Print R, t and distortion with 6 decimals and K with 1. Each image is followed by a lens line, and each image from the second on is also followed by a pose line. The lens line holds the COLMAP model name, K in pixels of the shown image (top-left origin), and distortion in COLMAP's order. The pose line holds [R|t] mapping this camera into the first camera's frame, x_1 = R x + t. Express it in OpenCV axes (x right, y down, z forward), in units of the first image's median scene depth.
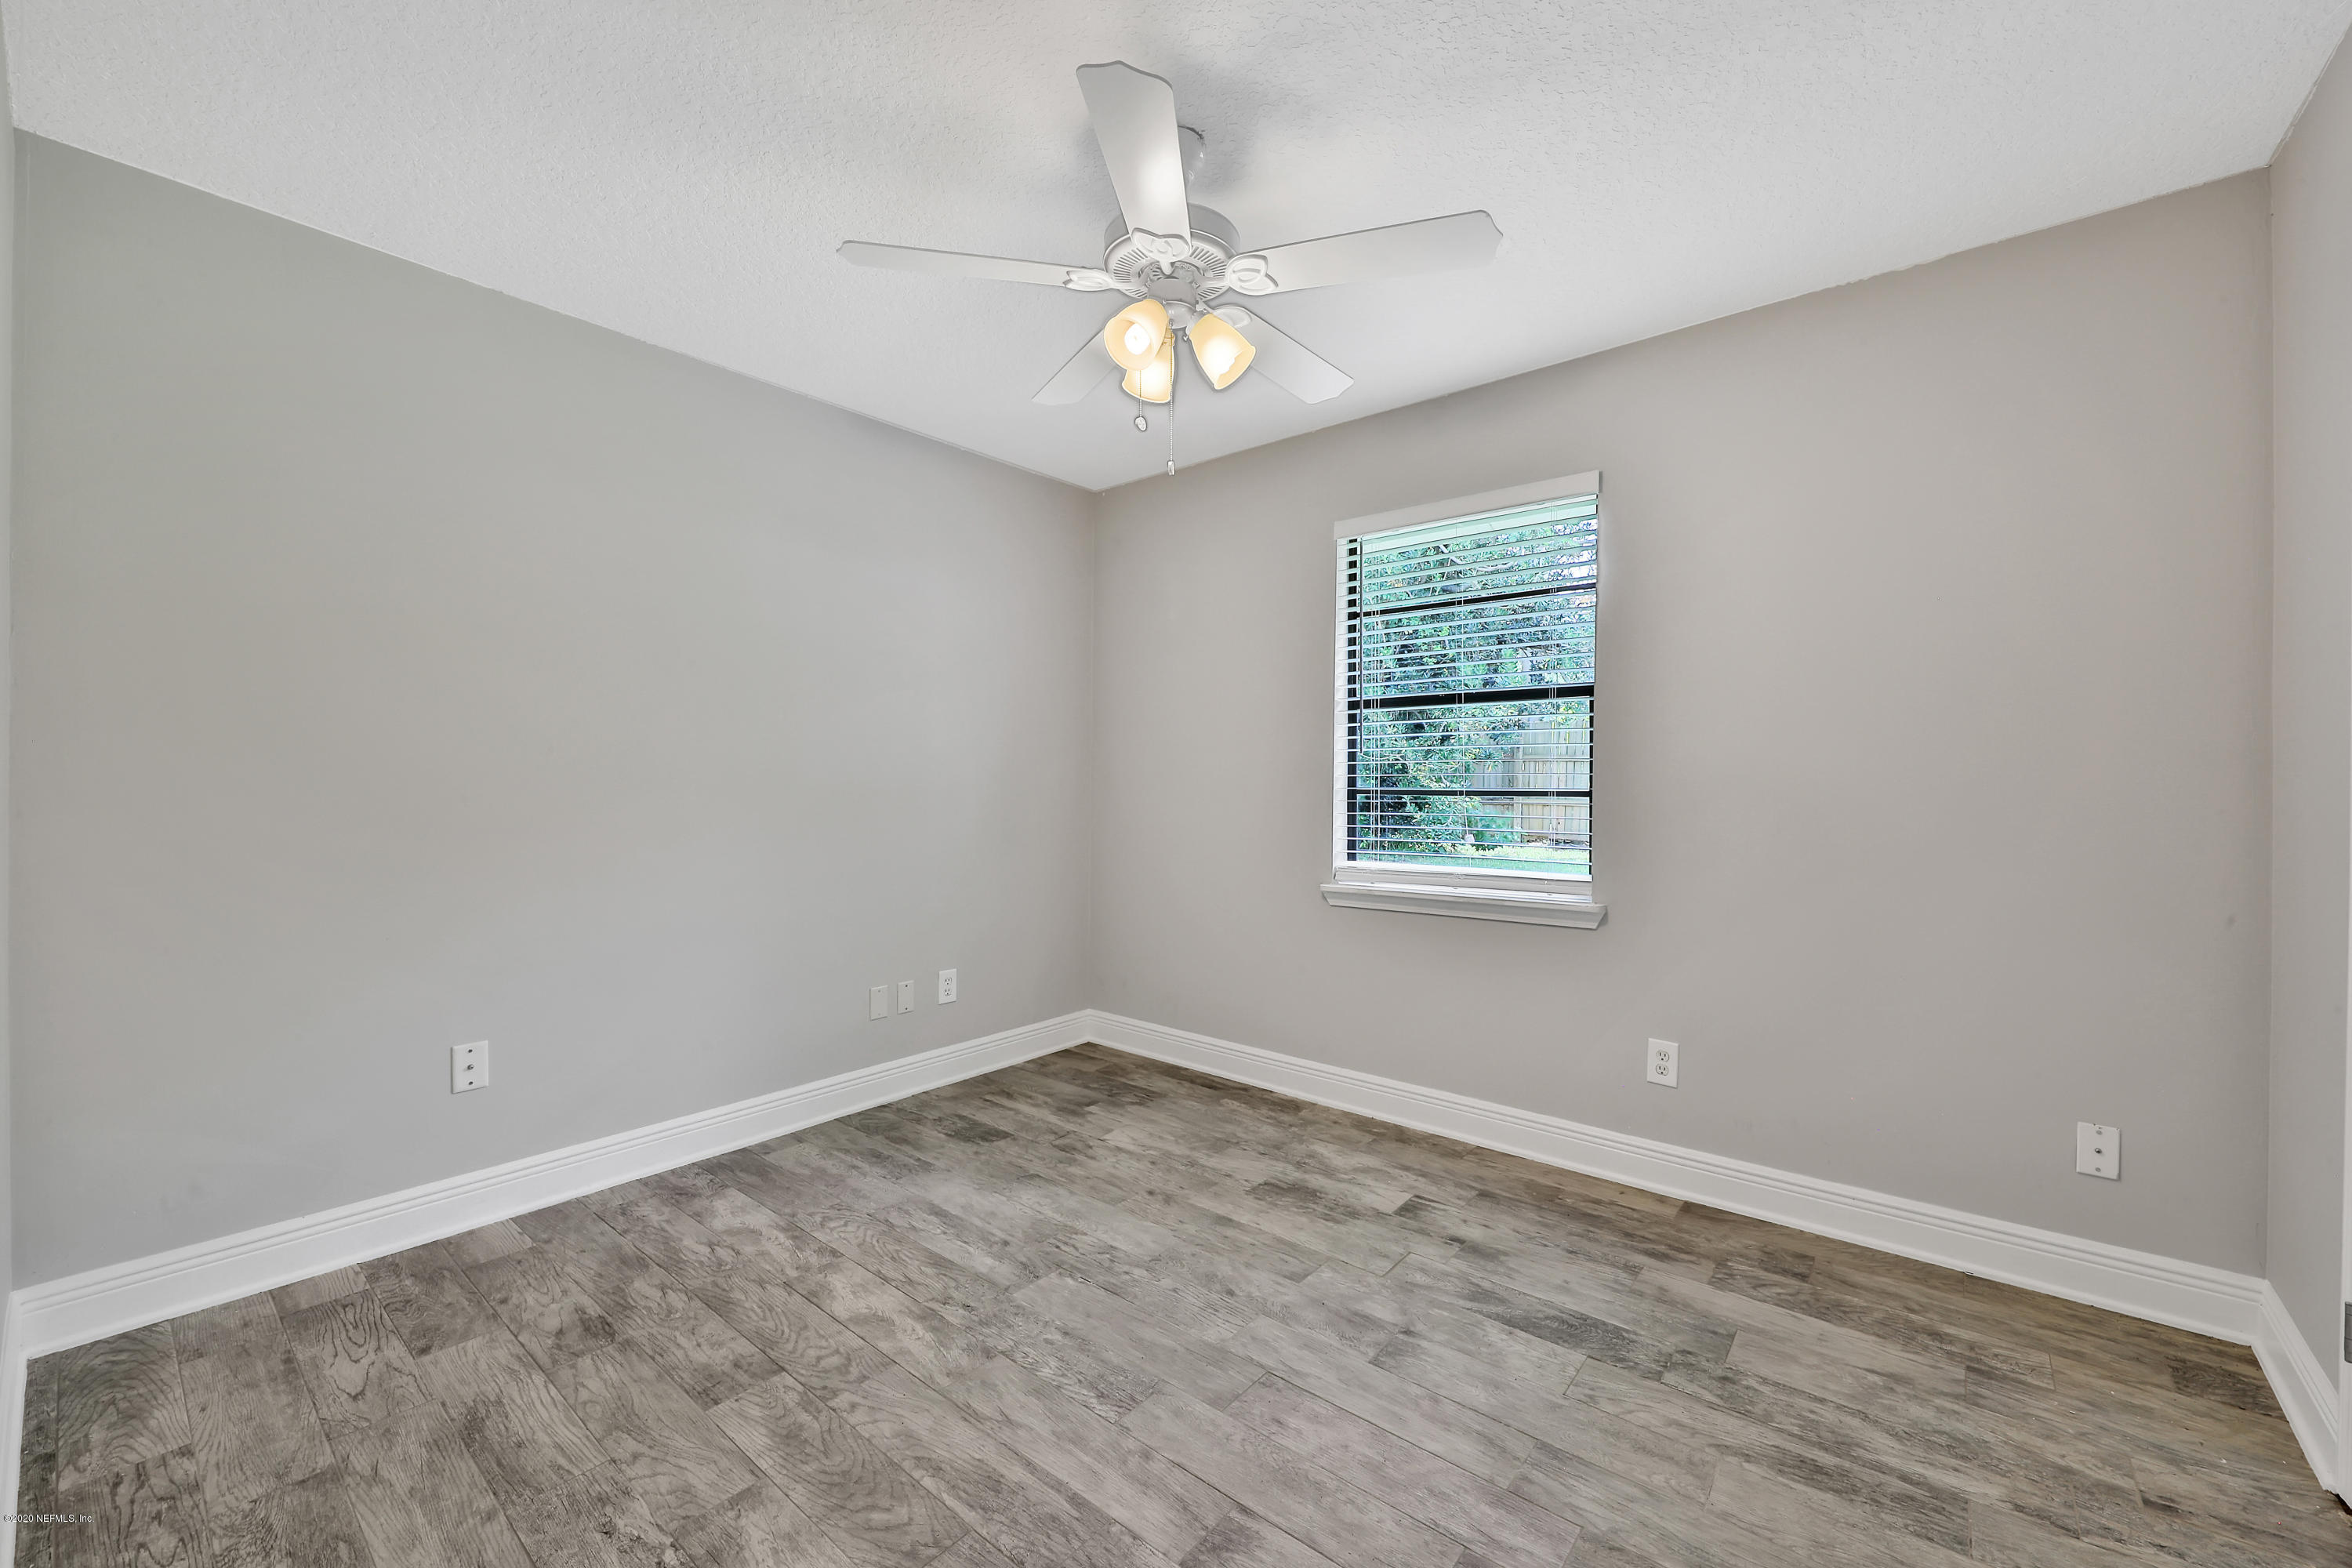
lens RADIAL K [[919.4, 0, 1197.1], [0, 919.4, 778.1], [0, 0, 1]] dist [-0.008369, -0.000586]
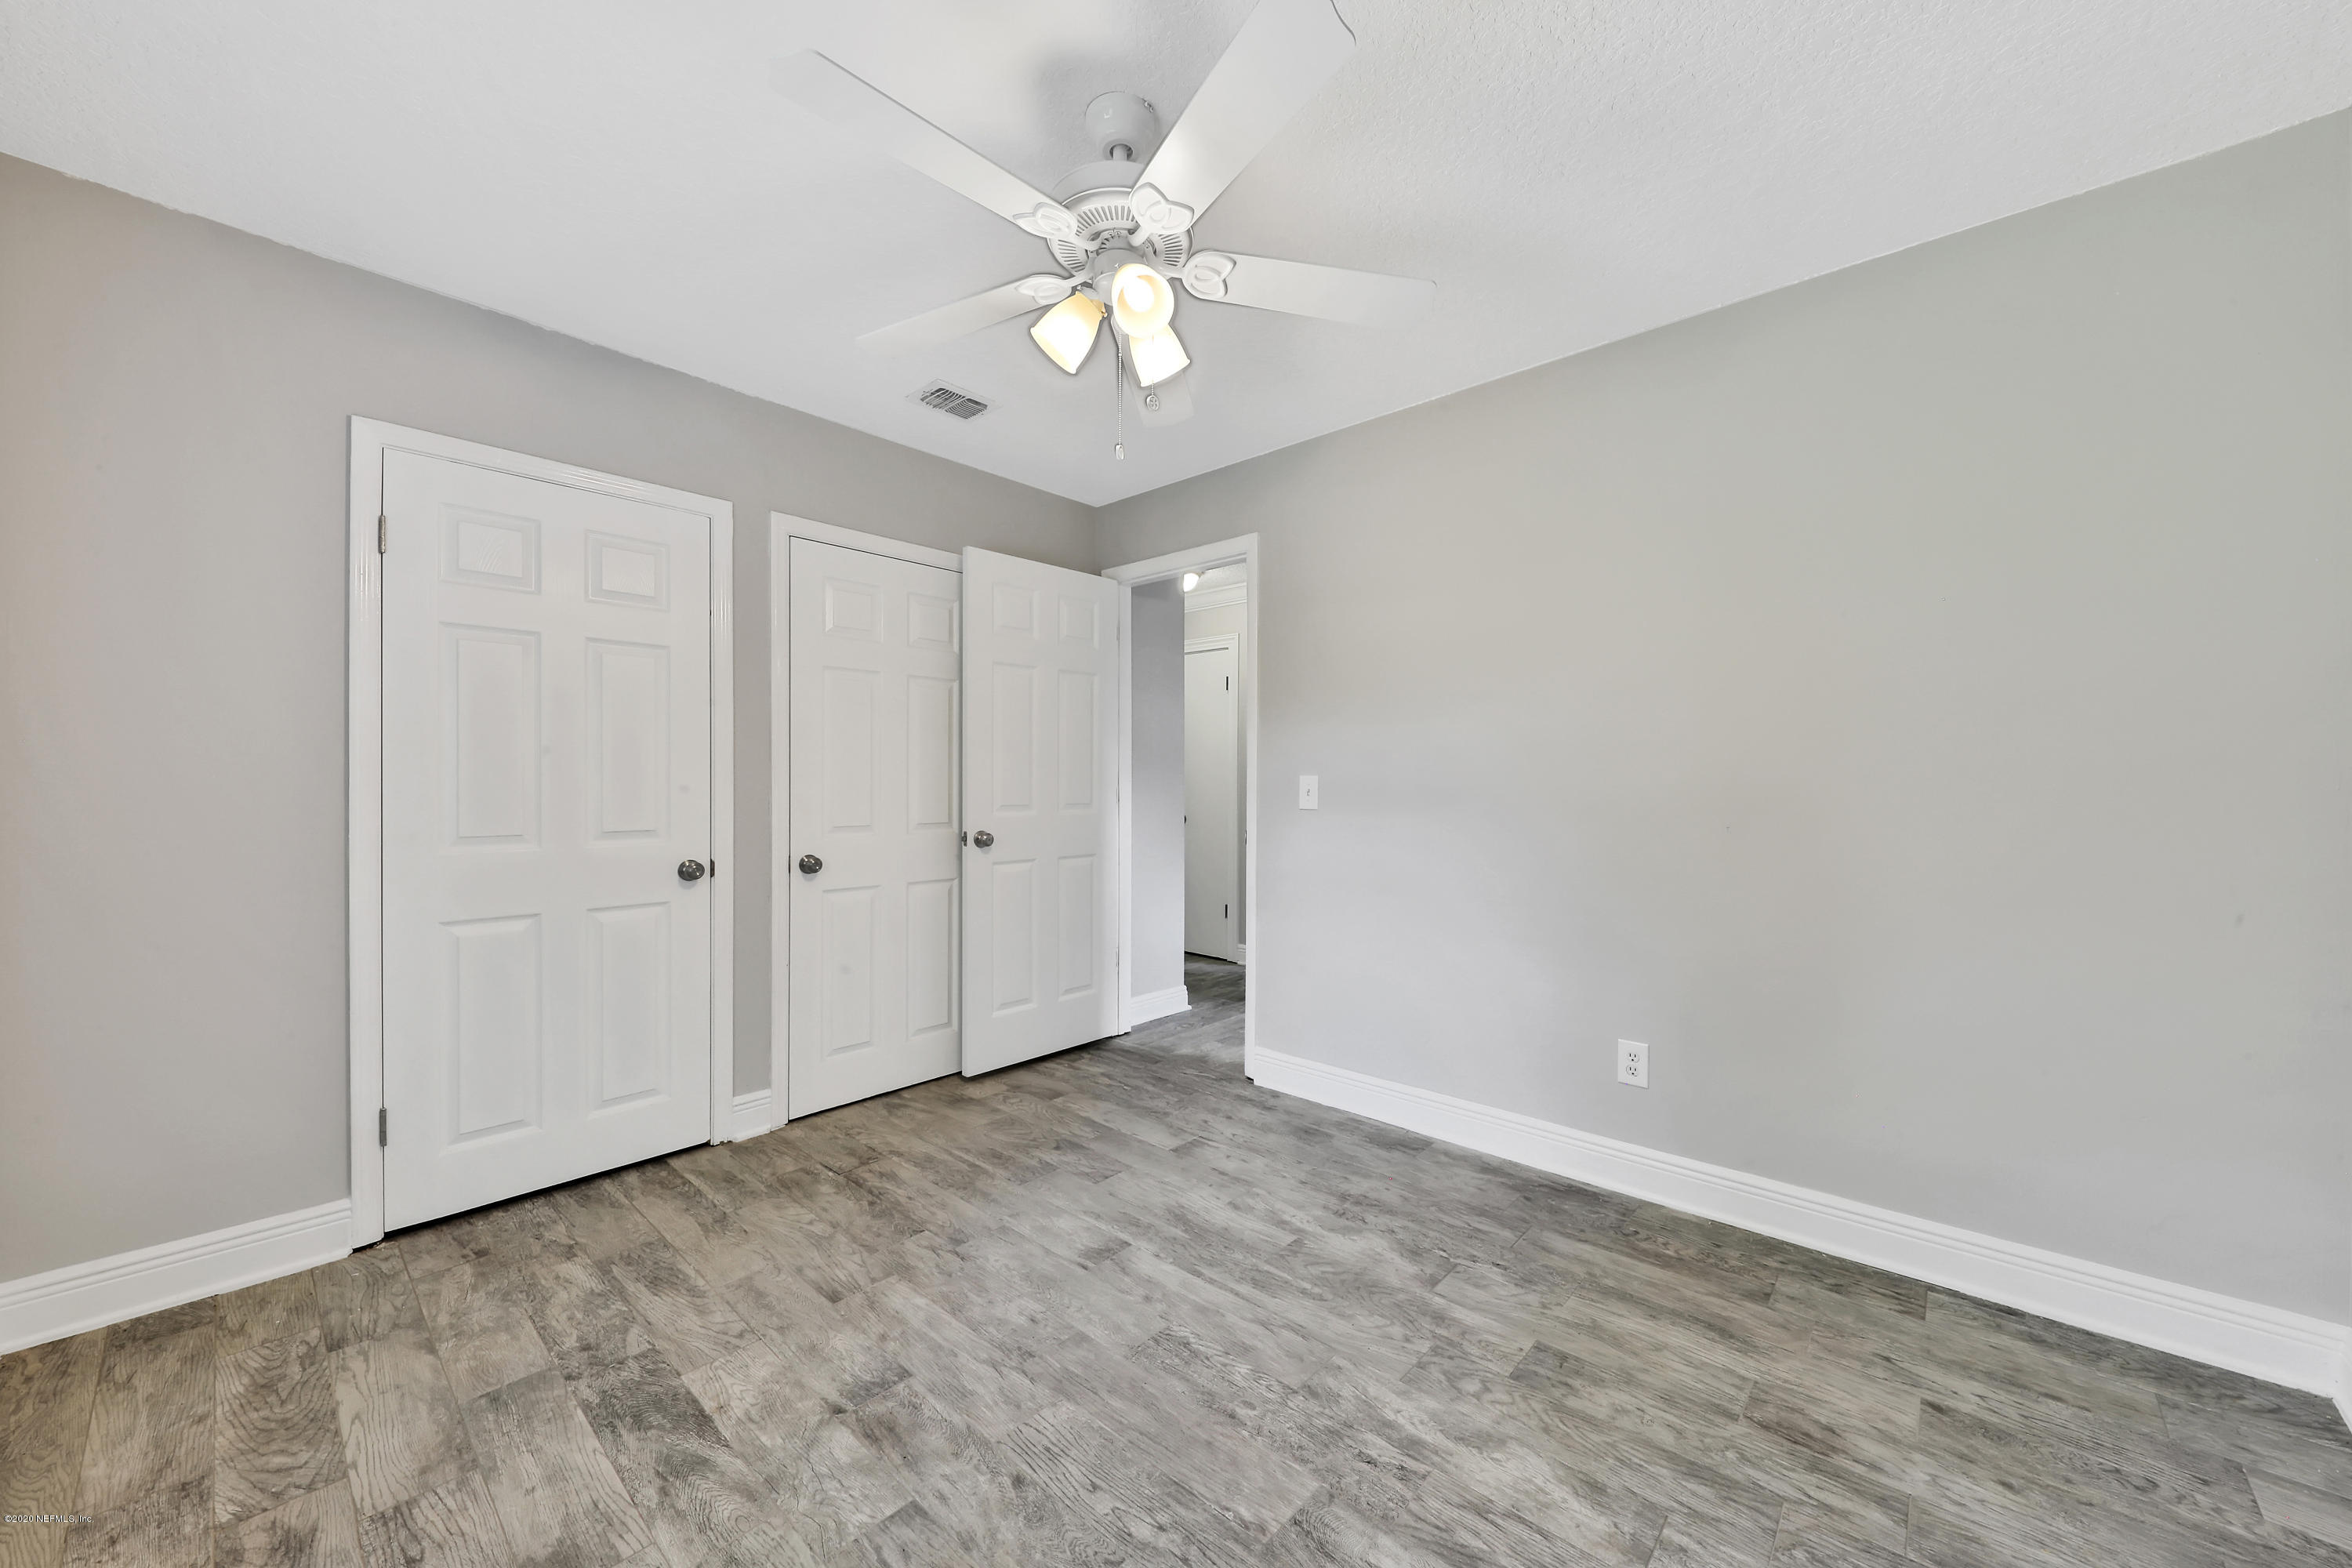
lens RADIAL K [[873.0, 0, 1183.6], [0, 873.0, 790.6], [0, 0, 1]] dist [-0.003042, -0.000784]
pose [[-0.998431, -0.006110, 0.055666, -0.141170], [-0.005955, 0.999978, 0.002950, 0.016345], [-0.055683, 0.002614, -0.998445, 1.841167]]
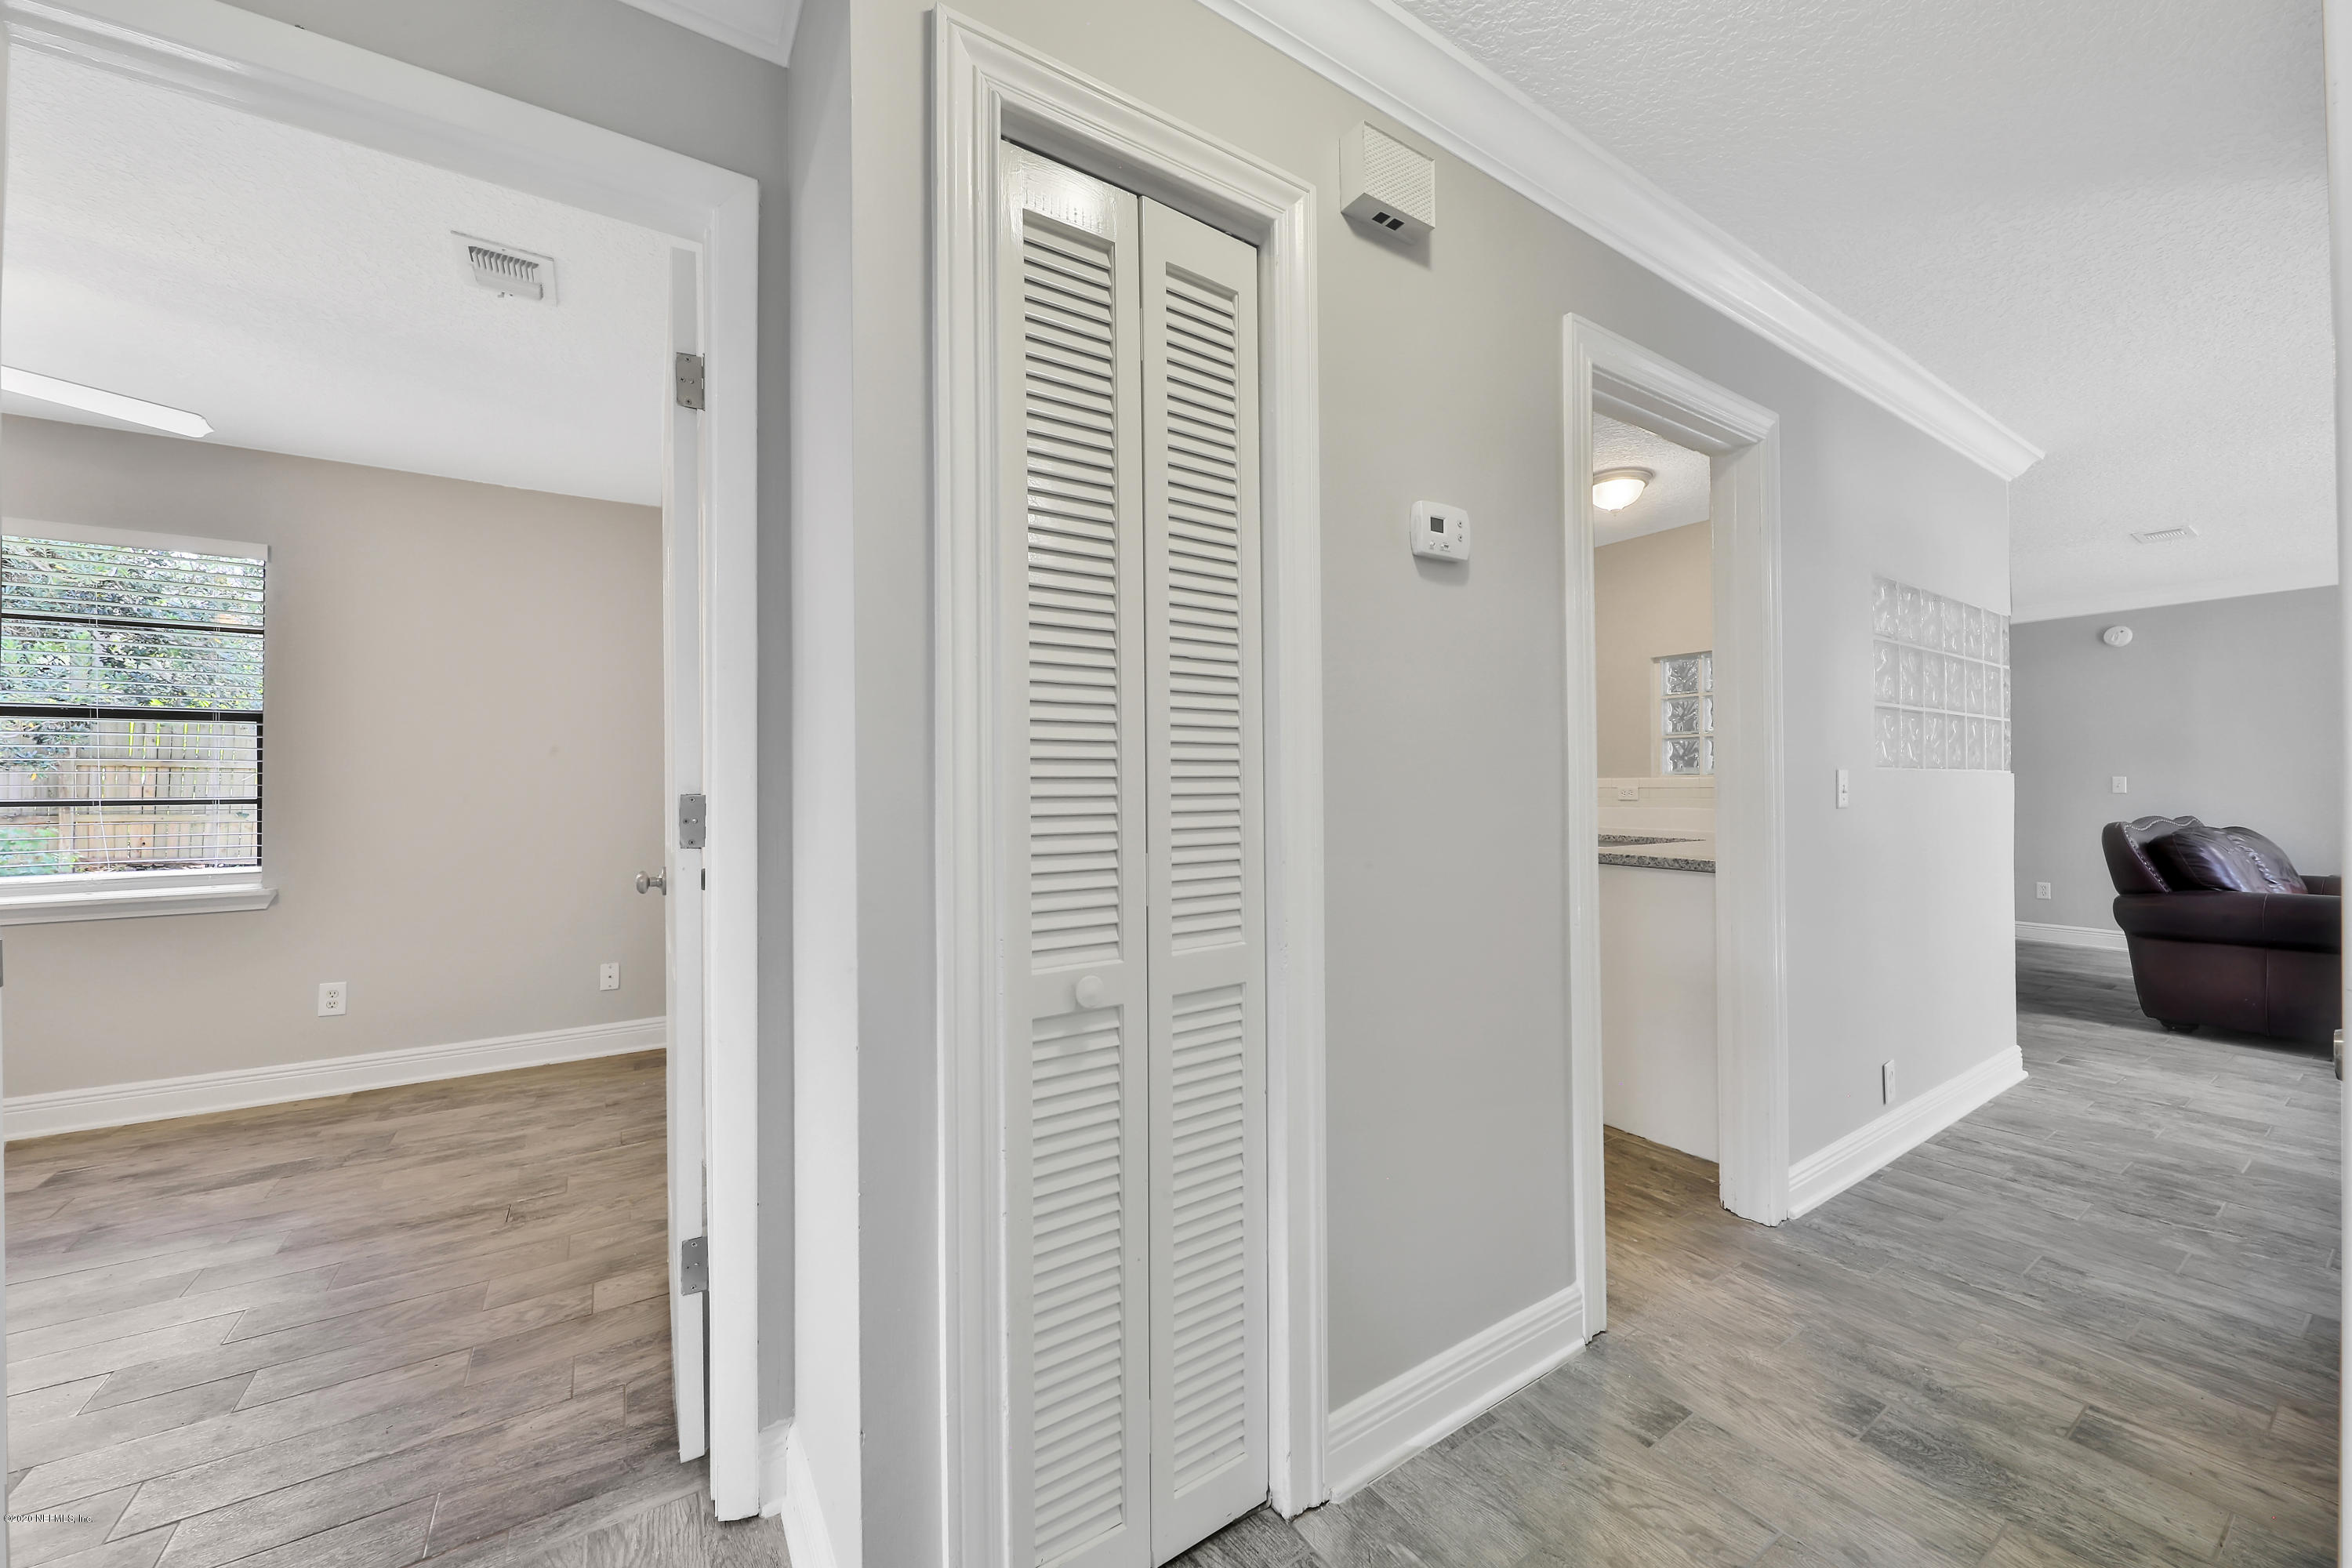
lens RADIAL K [[873.0, 0, 1175.0], [0, 873.0, 778.5], [0, 0, 1]] dist [-0.003042, -0.000784]
pose [[0.303587, 0.001520, 0.952803, -0.470103], [0.003502, 0.999990, -0.002711, -0.008858], [-0.952797, 0.004160, 0.303578, -0.801180]]
